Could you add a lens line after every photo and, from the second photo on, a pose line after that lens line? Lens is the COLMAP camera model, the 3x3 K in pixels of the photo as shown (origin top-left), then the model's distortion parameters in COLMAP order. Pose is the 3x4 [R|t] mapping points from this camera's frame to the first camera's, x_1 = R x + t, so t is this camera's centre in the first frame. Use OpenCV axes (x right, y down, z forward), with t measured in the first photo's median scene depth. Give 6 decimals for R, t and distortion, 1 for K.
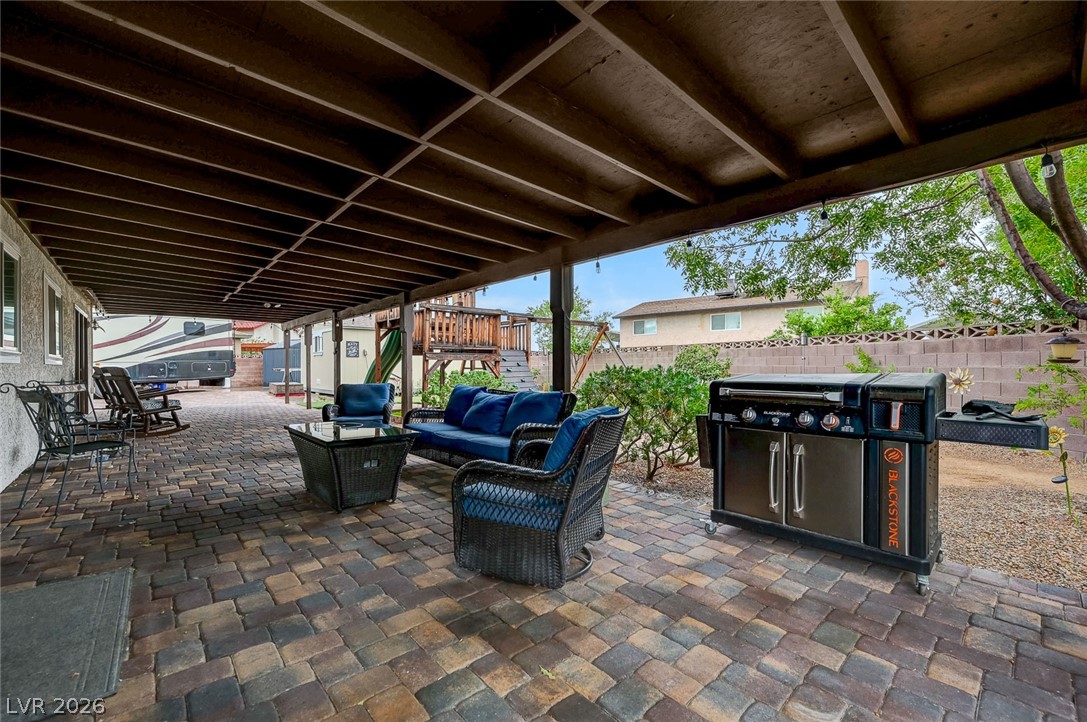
lens RADIAL K [[437.2, 0, 548.2], [0, 437.2, 377.2], [0, 0, 1]] dist [-0.005073, 0.000910]
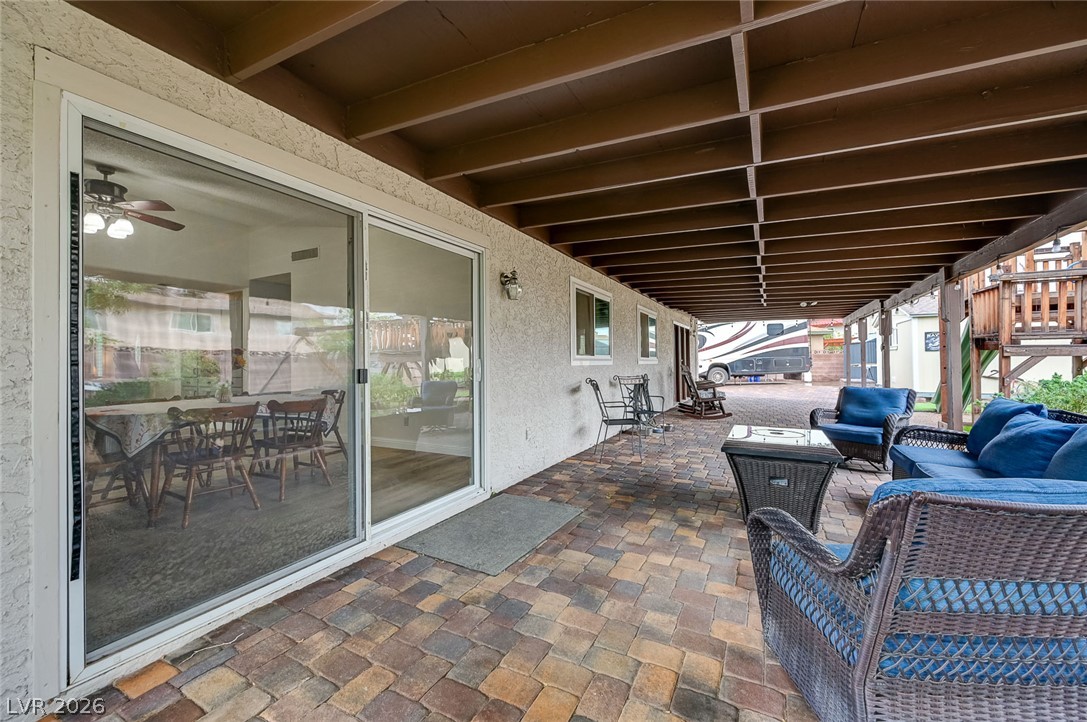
lens RADIAL K [[437.2, 0, 549.6], [0, 437.2, 357.6], [0, 0, 1]] dist [-0.005073, 0.000910]
pose [[0.348494, -0.008917, -0.937269, 0.100094], [-0.019898, 0.999659, -0.016909, -0.011065], [0.937100, 0.024542, 0.348198, 0.095220]]
